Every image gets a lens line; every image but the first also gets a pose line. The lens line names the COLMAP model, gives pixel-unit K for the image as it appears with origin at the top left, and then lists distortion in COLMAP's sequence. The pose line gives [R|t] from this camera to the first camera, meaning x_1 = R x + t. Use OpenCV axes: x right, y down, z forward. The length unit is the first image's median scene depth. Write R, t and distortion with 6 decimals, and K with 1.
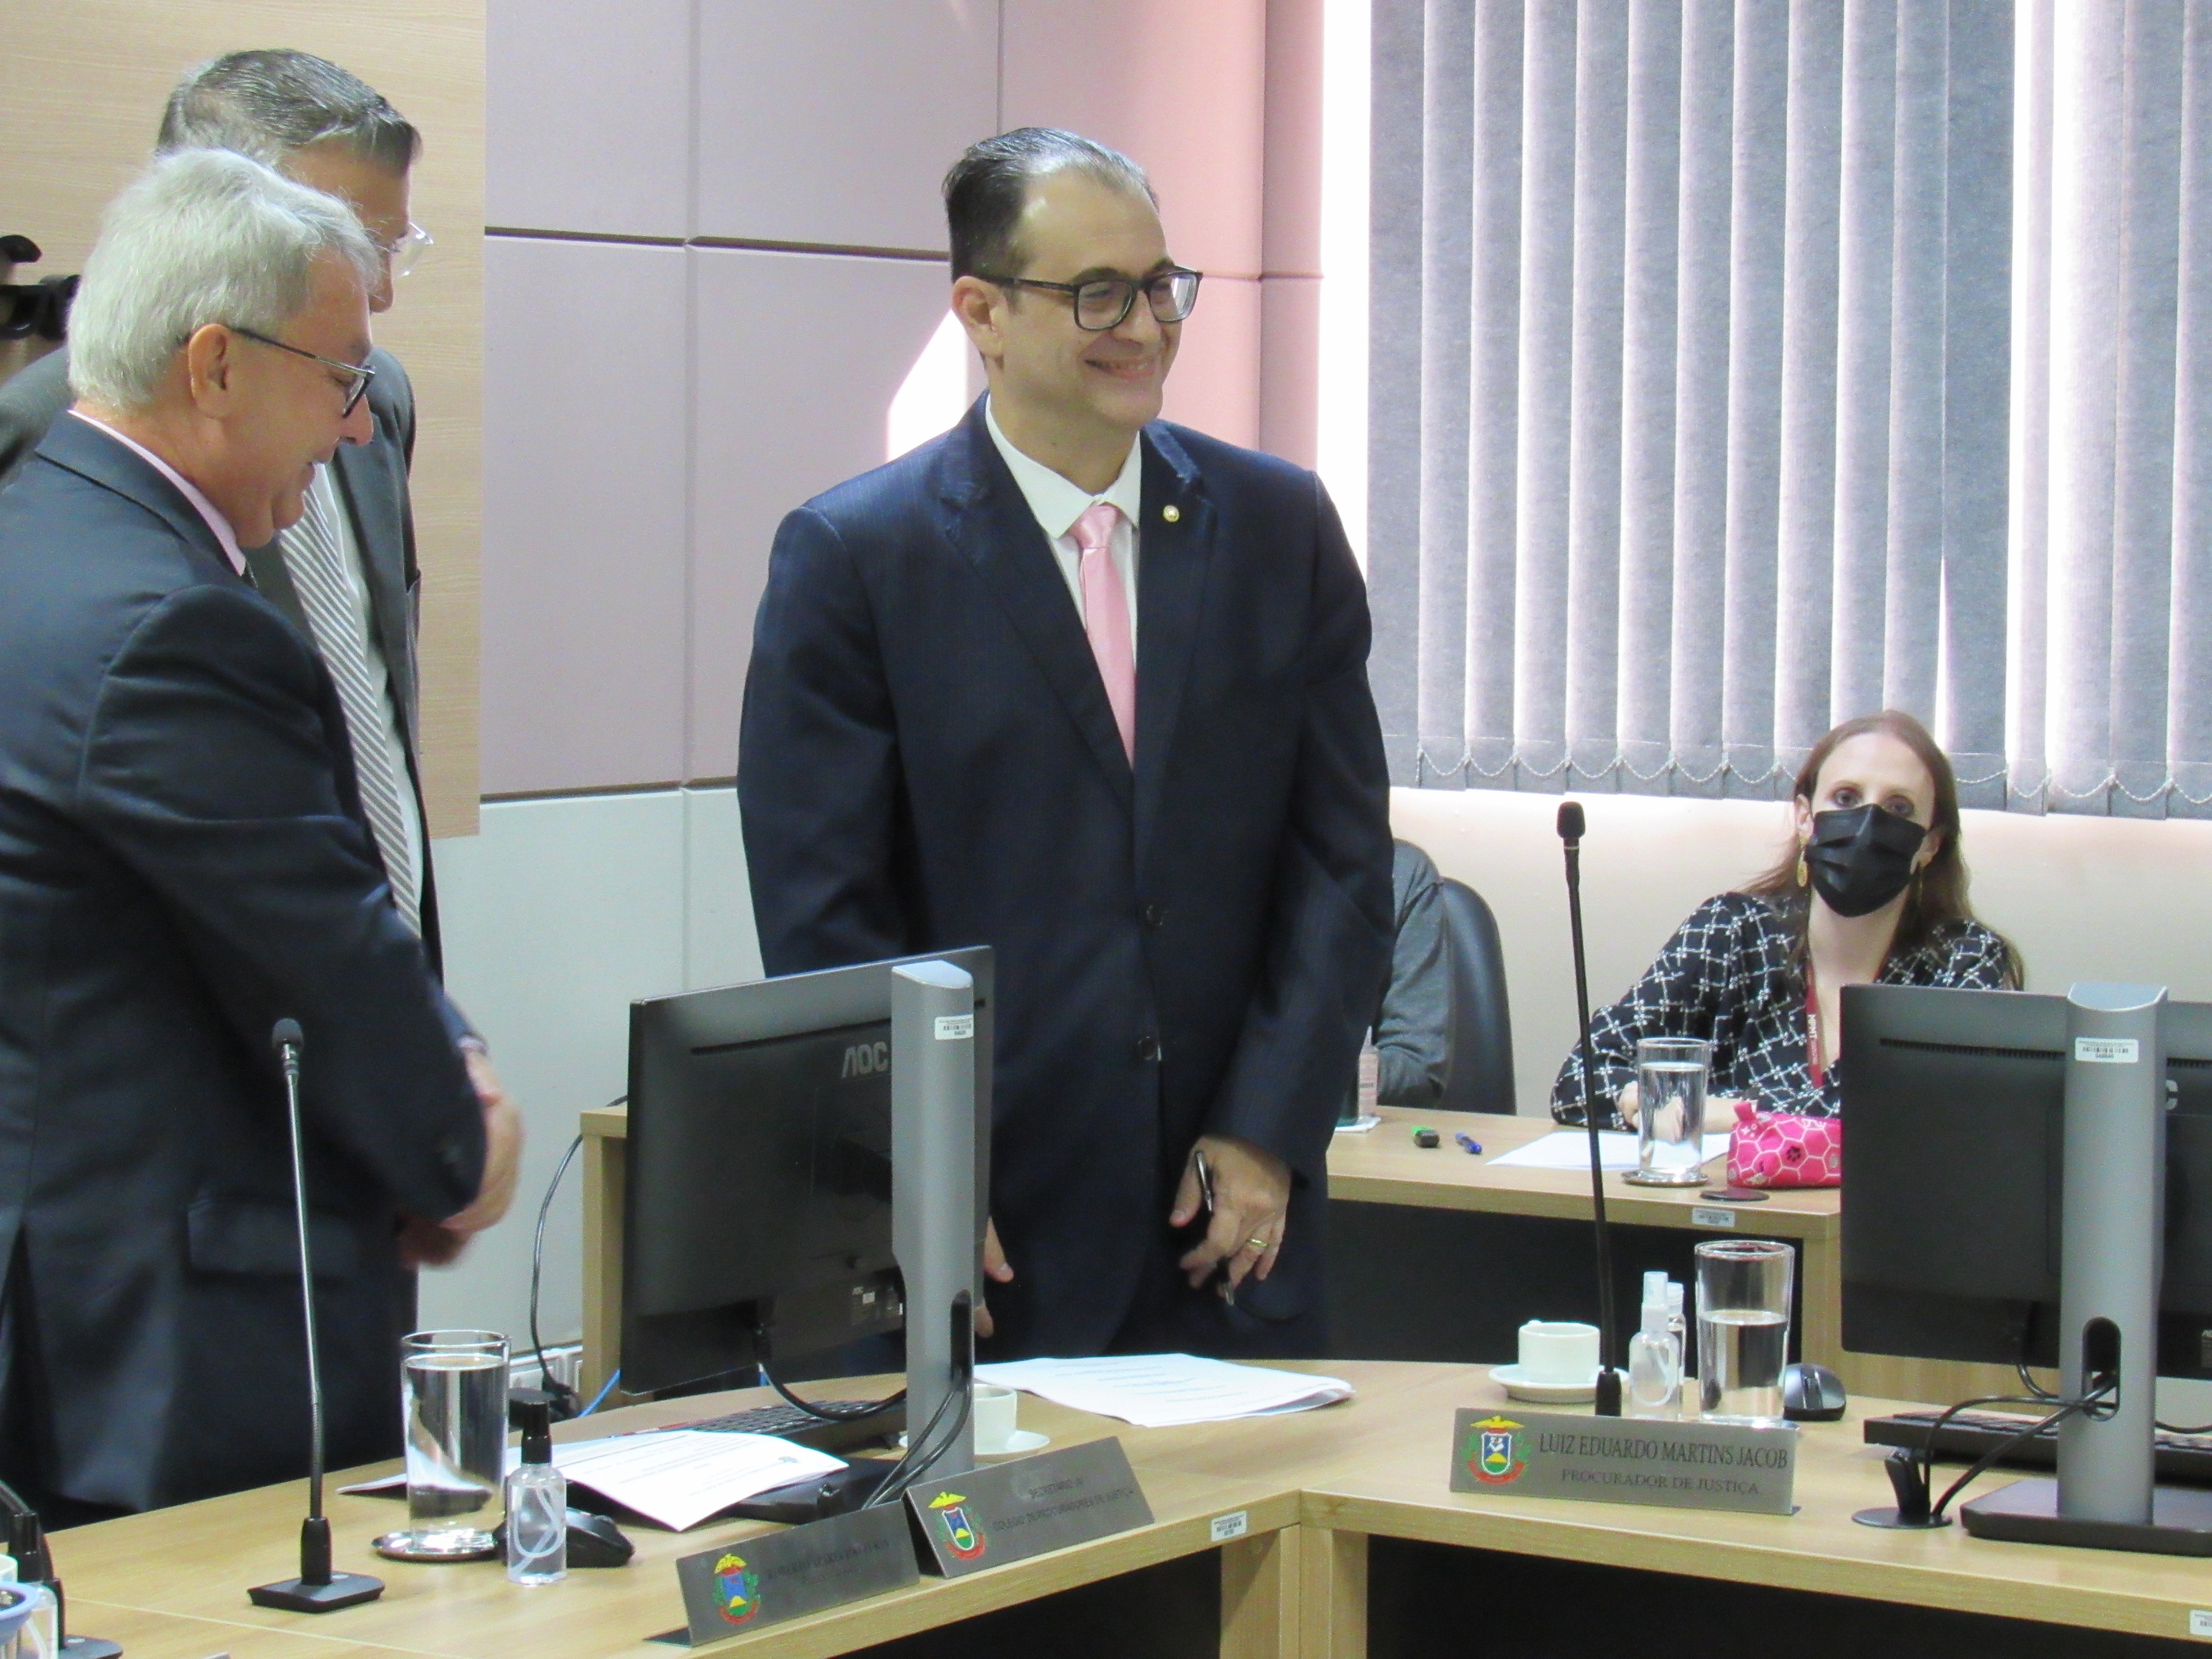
lens RADIAL K [[5876.9, 0, 1117.8], [0, 5876.9, 837.5], [0, 0, 1]] dist [-0.058280, 0.000000]
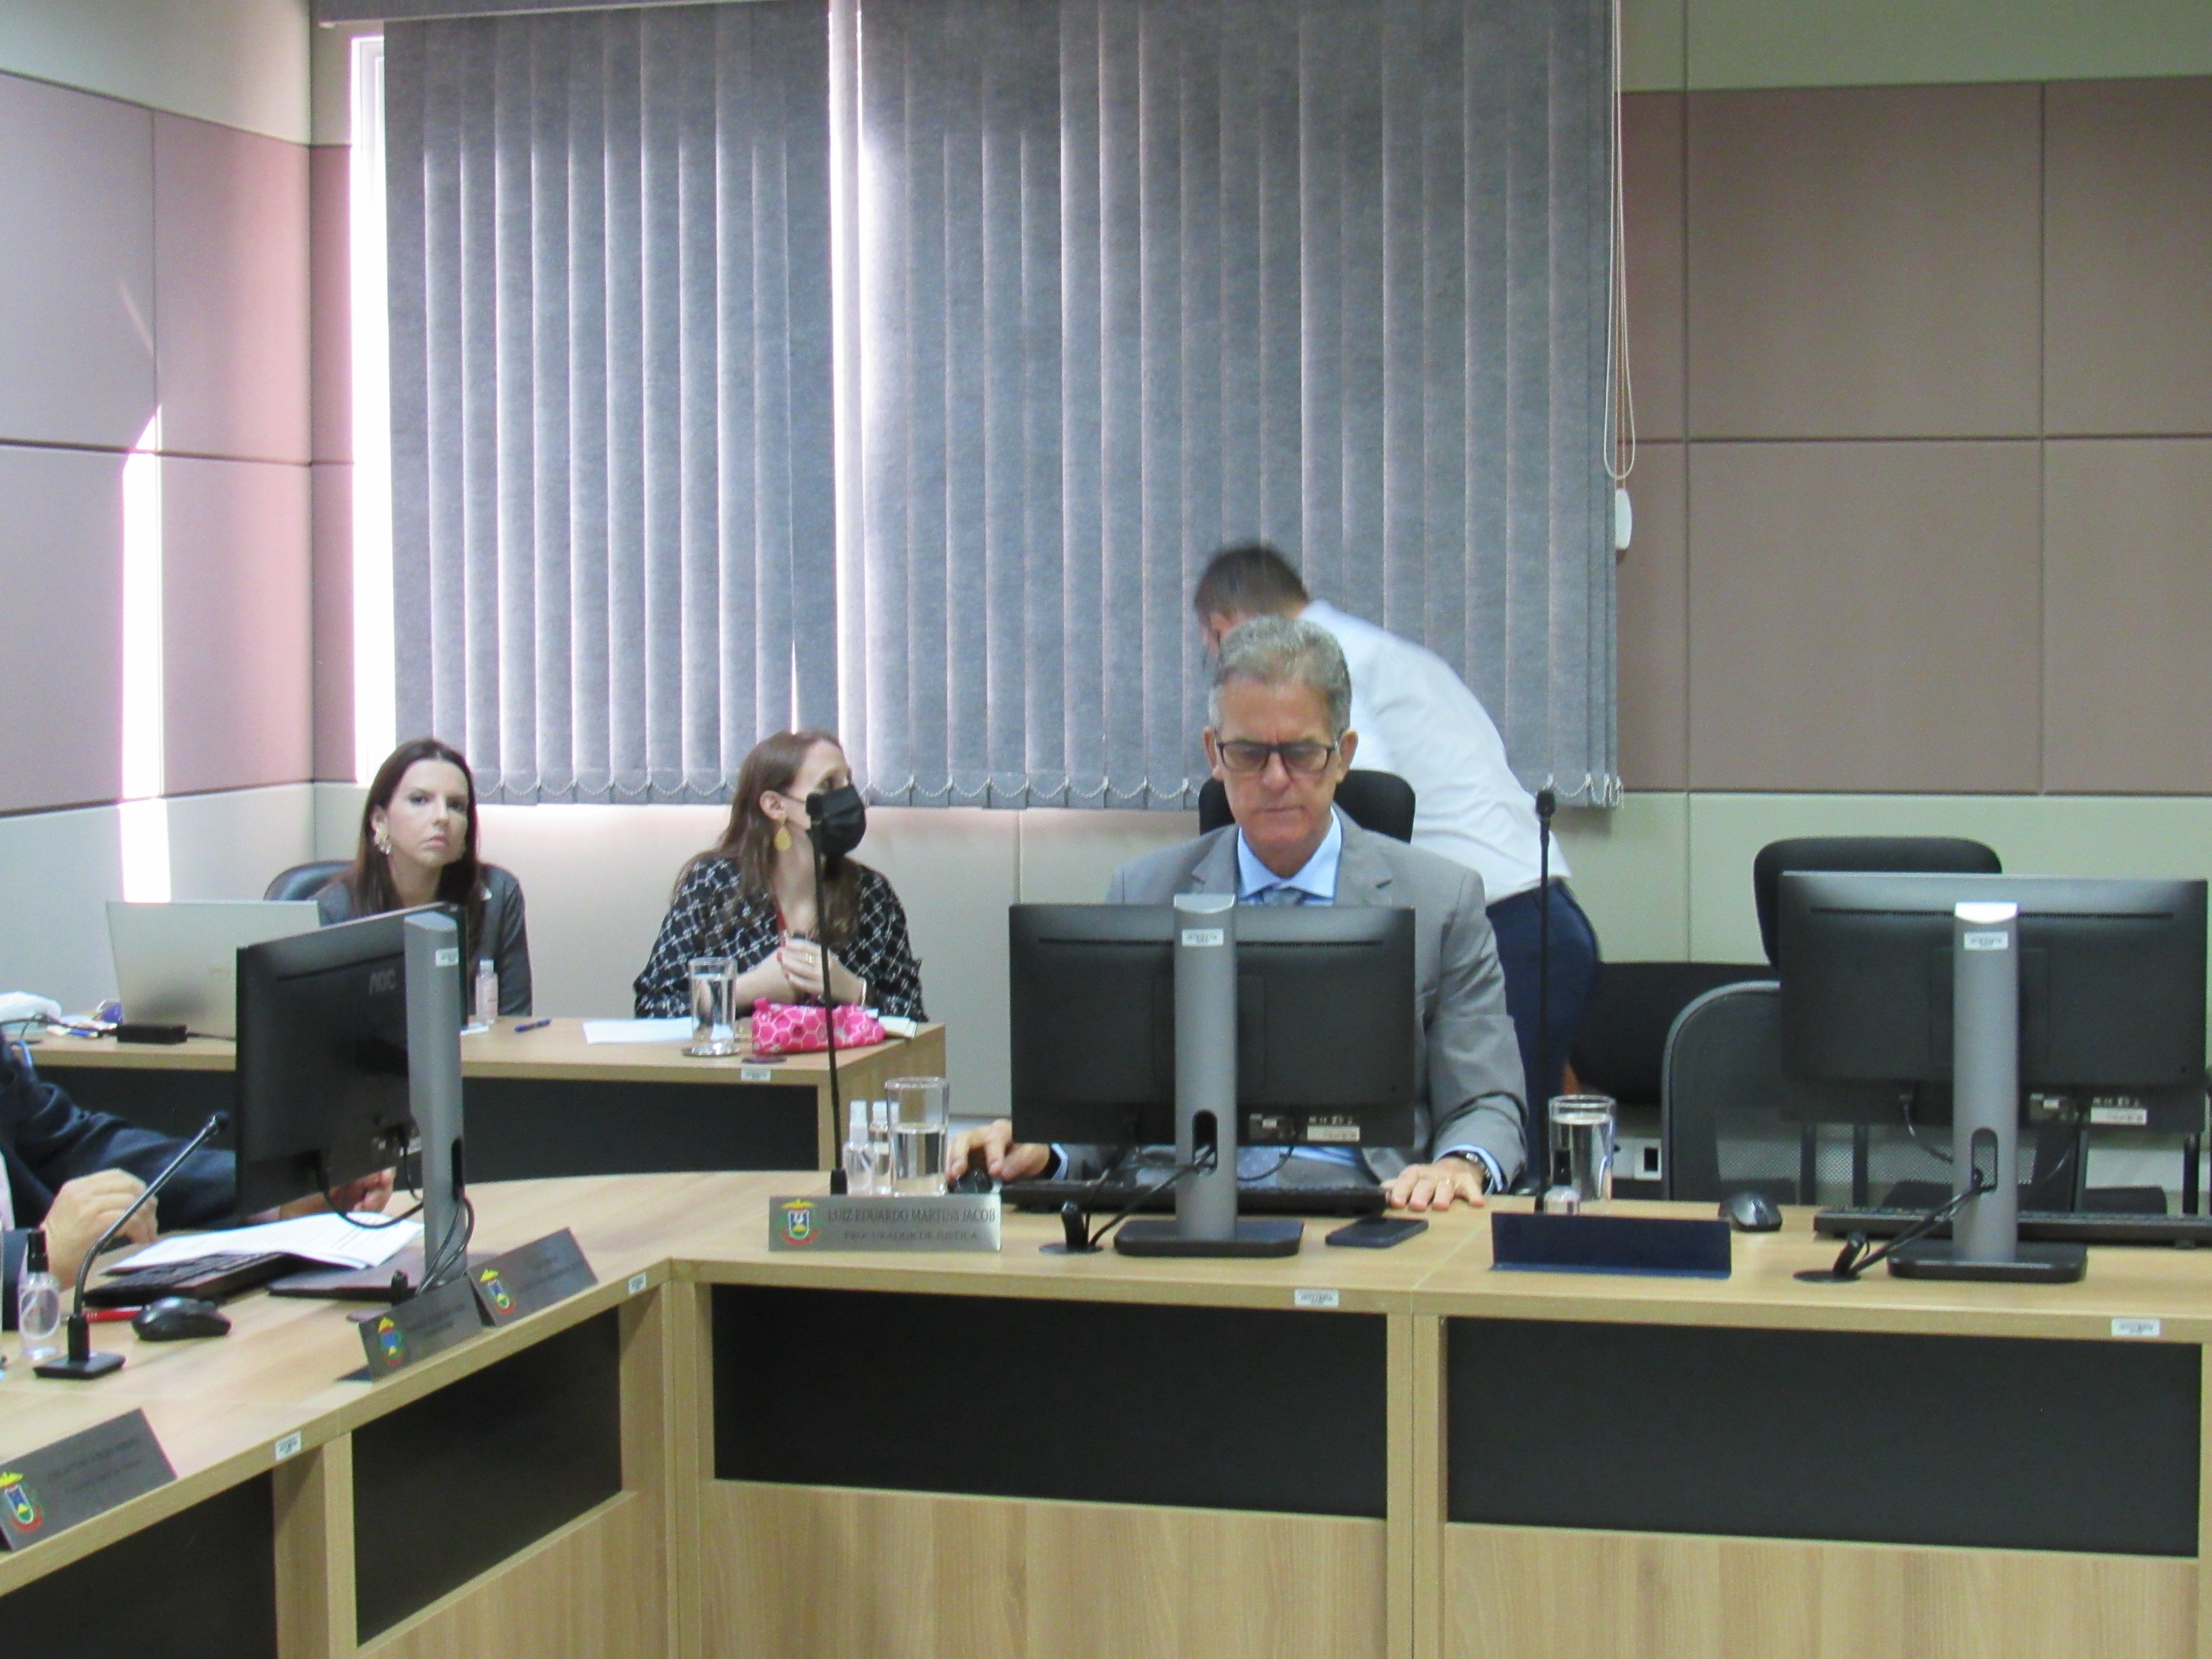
lens RADIAL K [[3889.4, 0, 1125.0], [0, 3889.4, 828.1], [0, 0, 1]] dist [-0.125732, 0.000000]
pose [[0.946786, -0.034792, 0.319978, -0.123178], [0.036577, 0.999331, 0.000432, 0.004150], [-0.319779, 0.011294, 0.947425, 0.019692]]
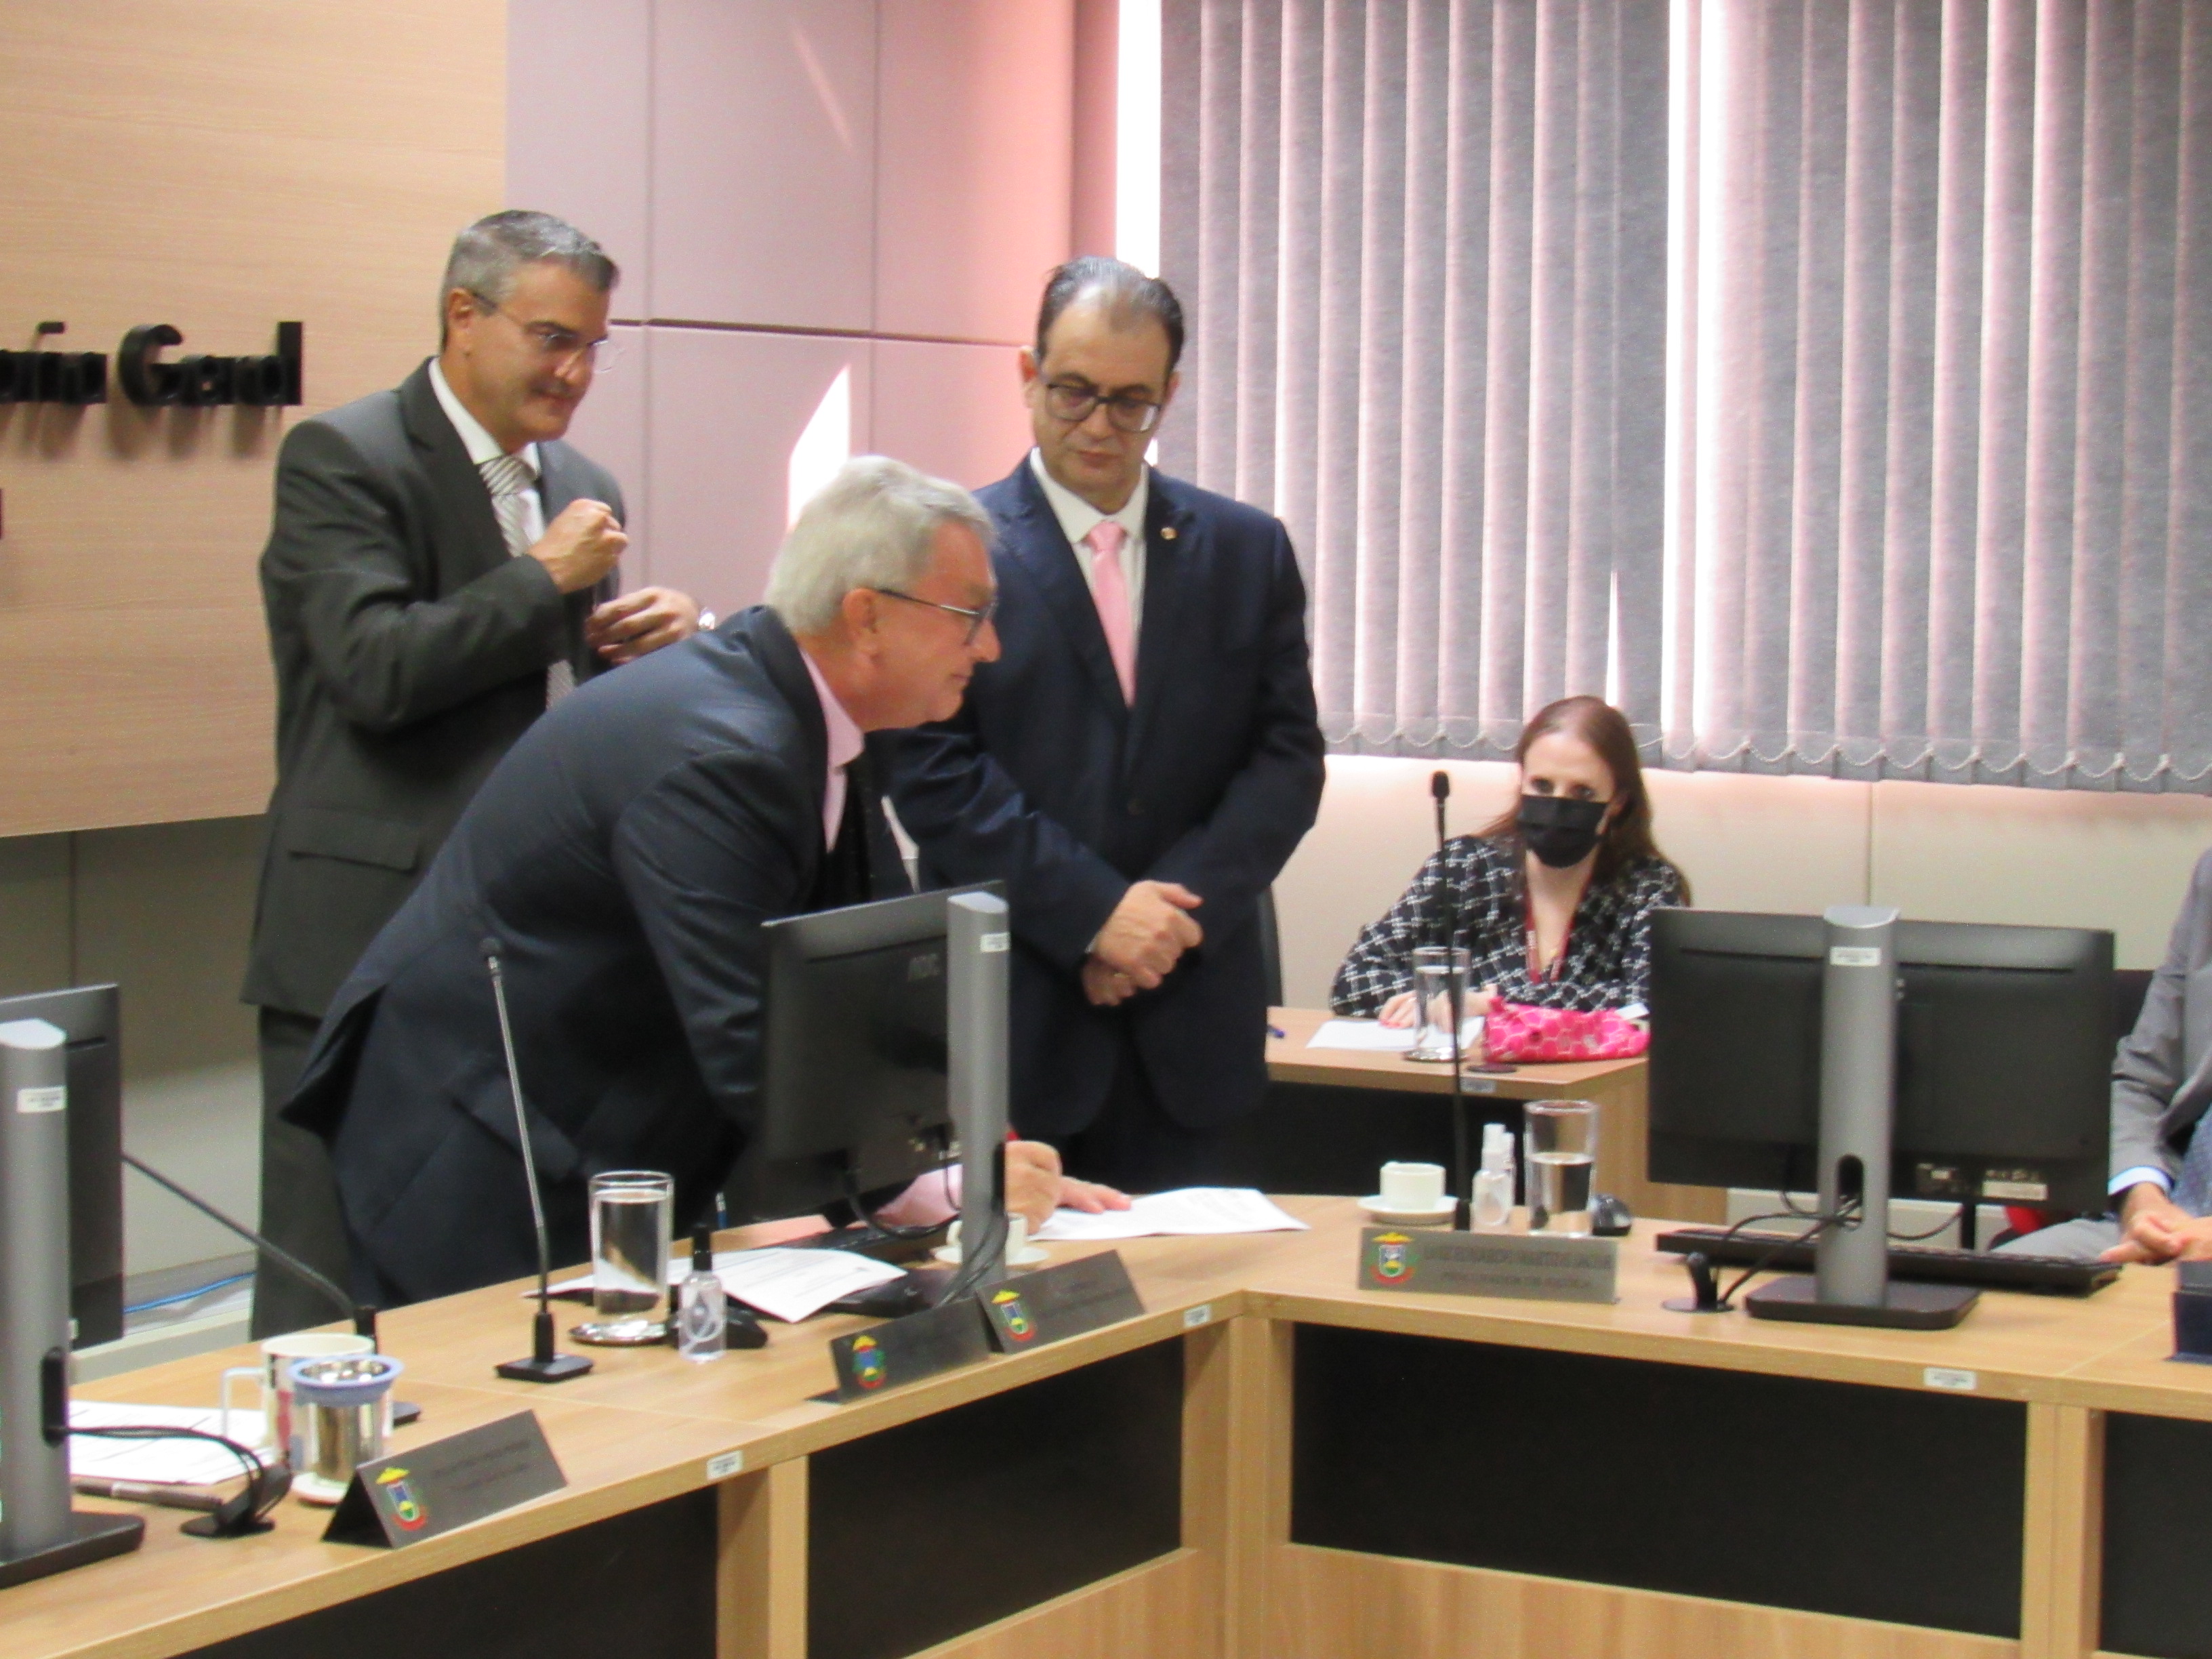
lens RADIAL K [[4946.3, 0, 1090.2], [0, 4946.3, 825.4], [0, 0, 1]] dist [-0.140359, 0.000000]
pose [[0.997481, -0.001737, 0.070911, -0.059615], [0.001057, 0.999953, 0.009633, -0.003358], [-0.070925, -0.009533, 0.997436, -0.080100]]
